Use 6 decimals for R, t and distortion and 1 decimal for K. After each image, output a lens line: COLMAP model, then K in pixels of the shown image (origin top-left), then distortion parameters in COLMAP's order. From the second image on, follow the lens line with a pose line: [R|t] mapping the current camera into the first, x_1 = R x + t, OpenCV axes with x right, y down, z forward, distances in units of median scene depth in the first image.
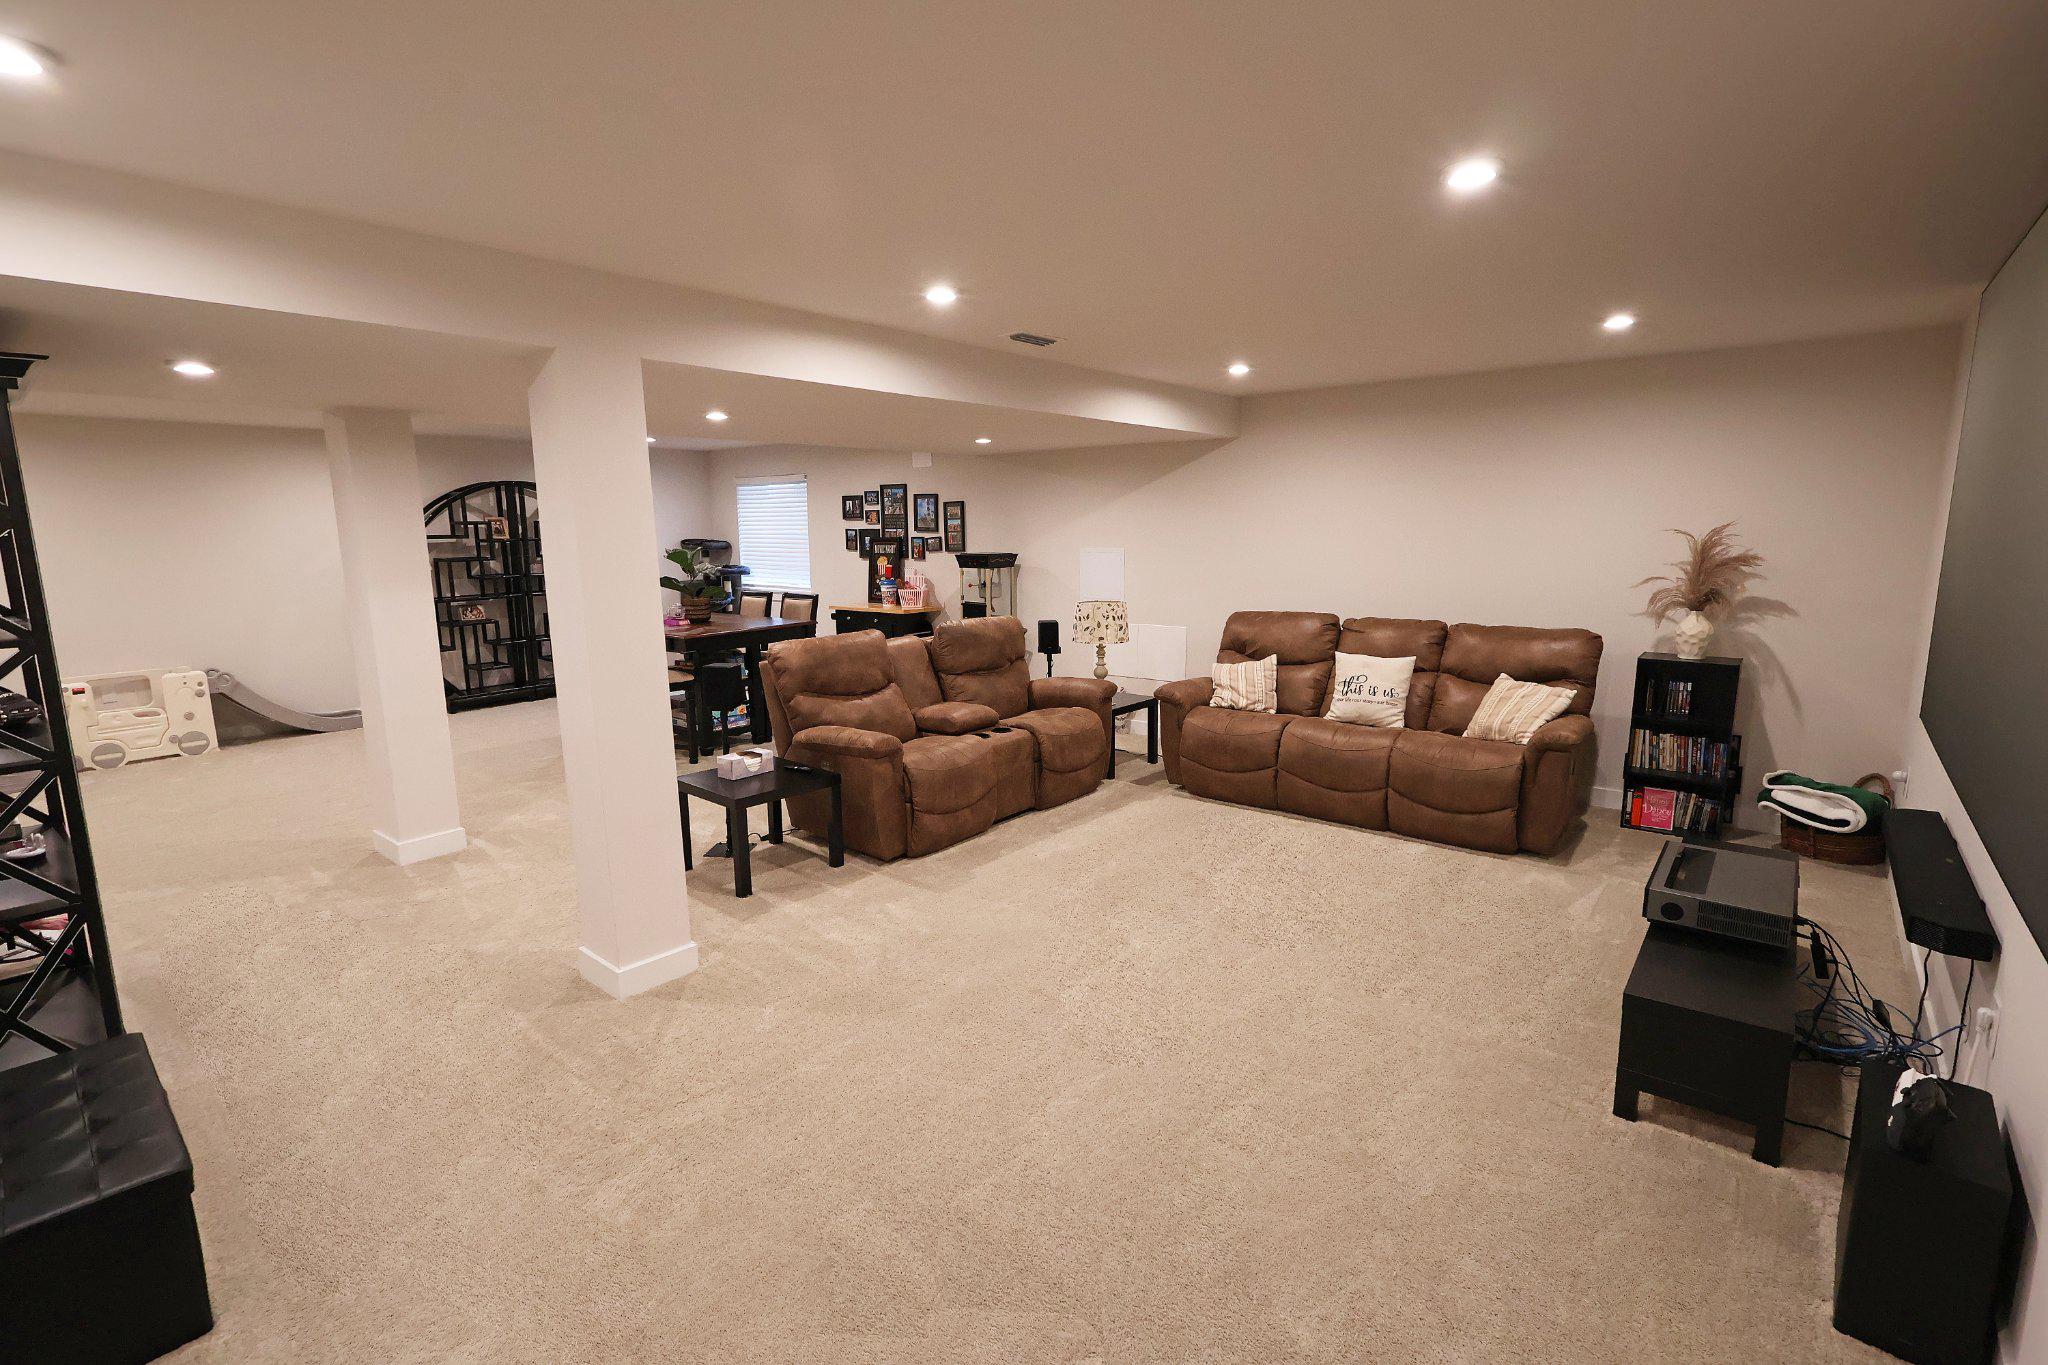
lens RADIAL K [[931.0, 0, 1025.1], [0, 931.0, 679.6], [0, 0, 1]] dist [0.002098, 0.000126]
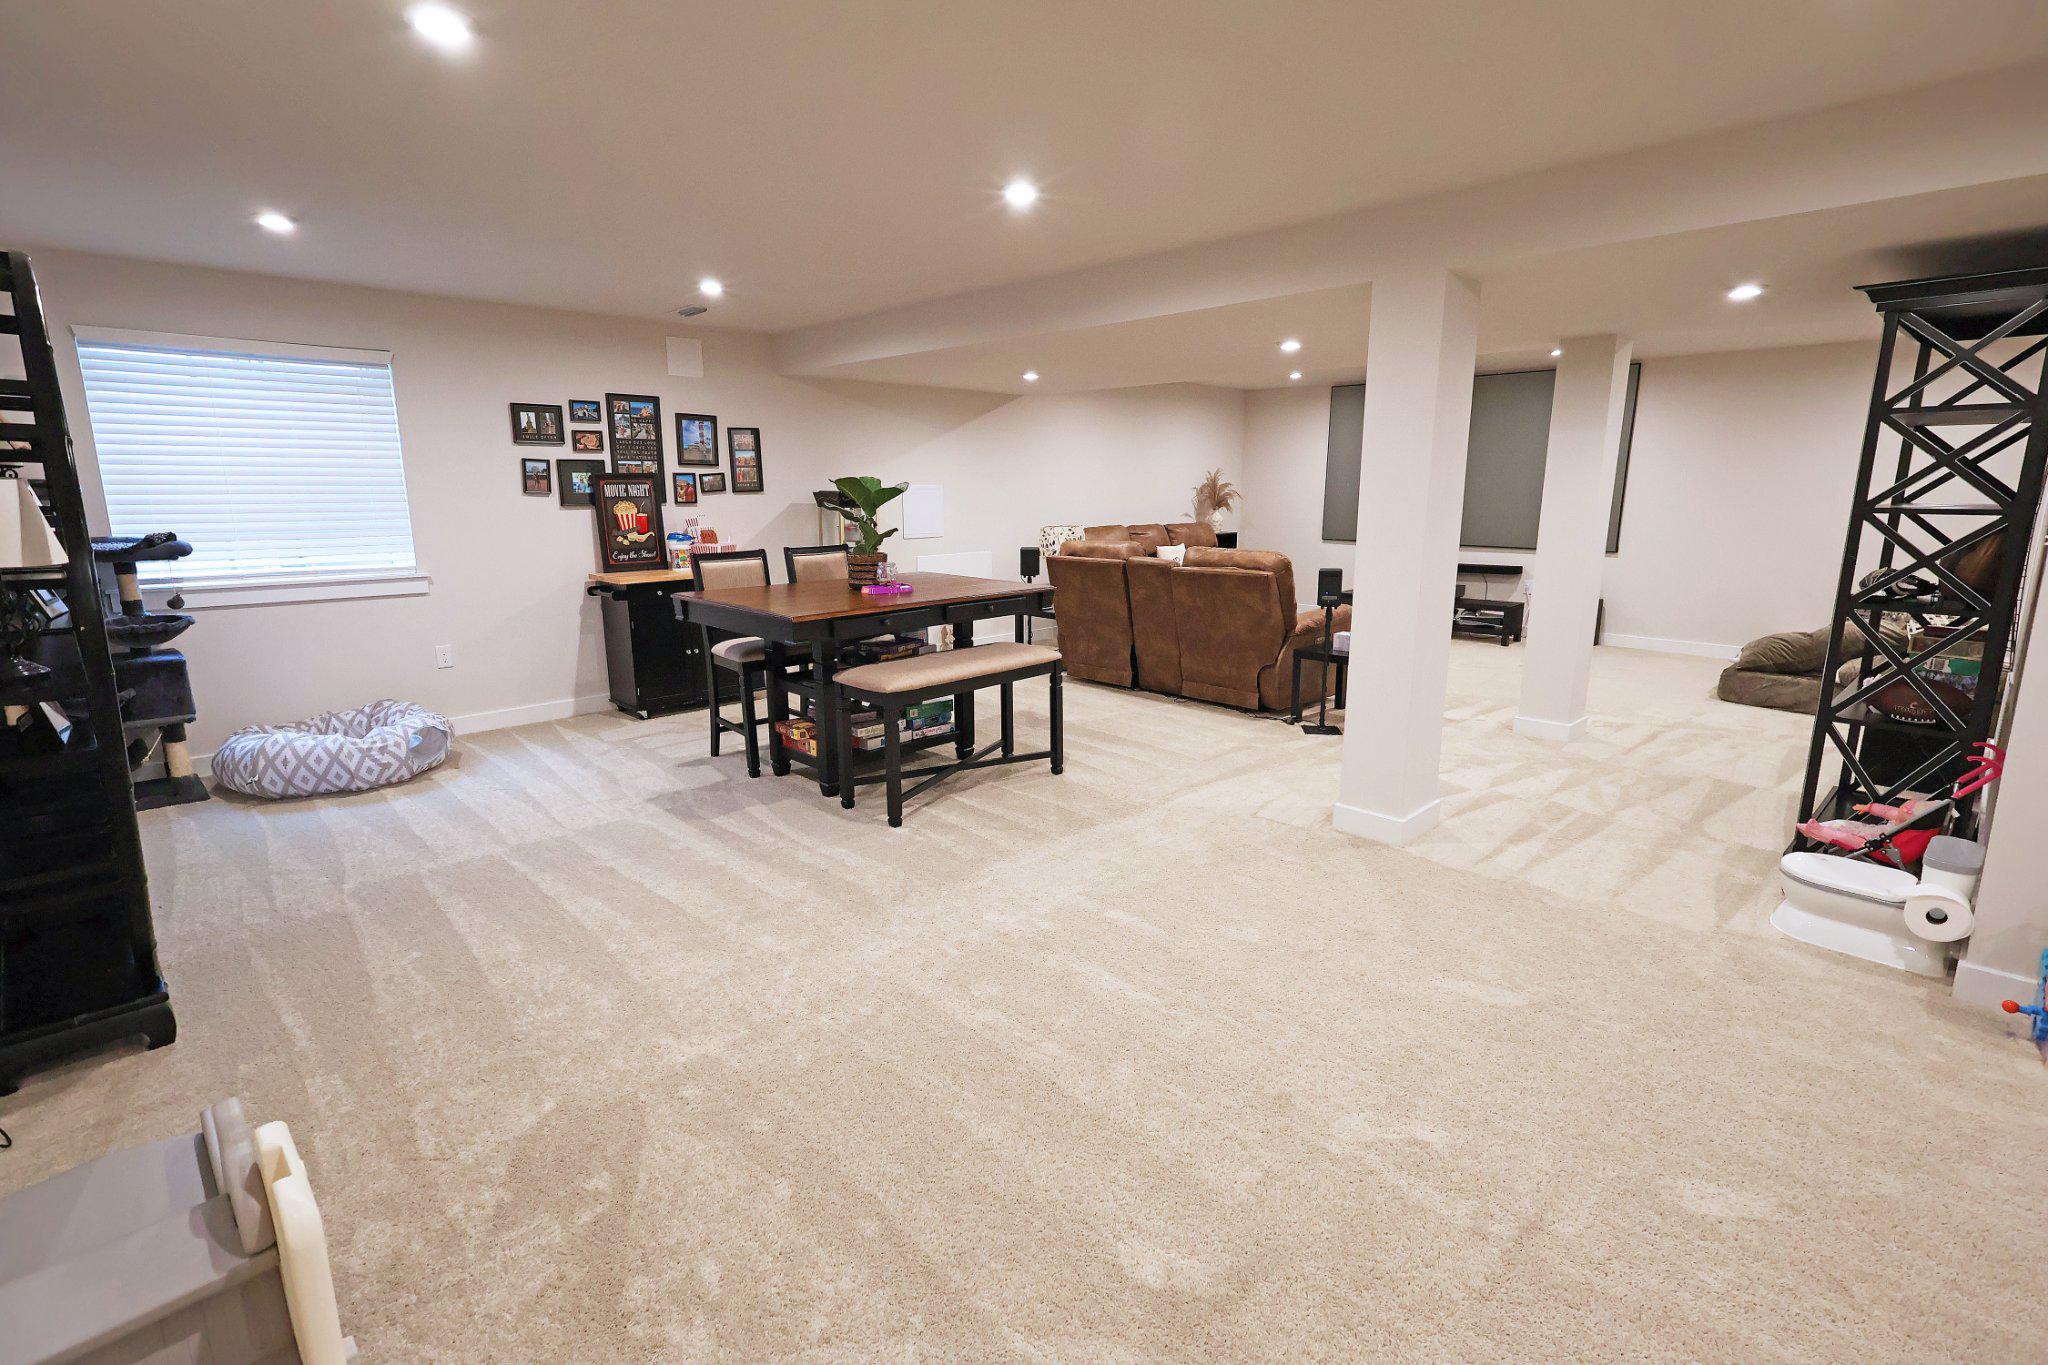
lens RADIAL K [[931.0, 0, 1024.2], [0, 931.0, 678.8], [0, 0, 1]] dist [0.002098, 0.000126]
pose [[0.094686, -0.197799, 0.975659, -0.822950], [0.164220, 0.969739, 0.180661, -0.084054], [-0.981869, 0.143117, 0.124303, 0.662853]]
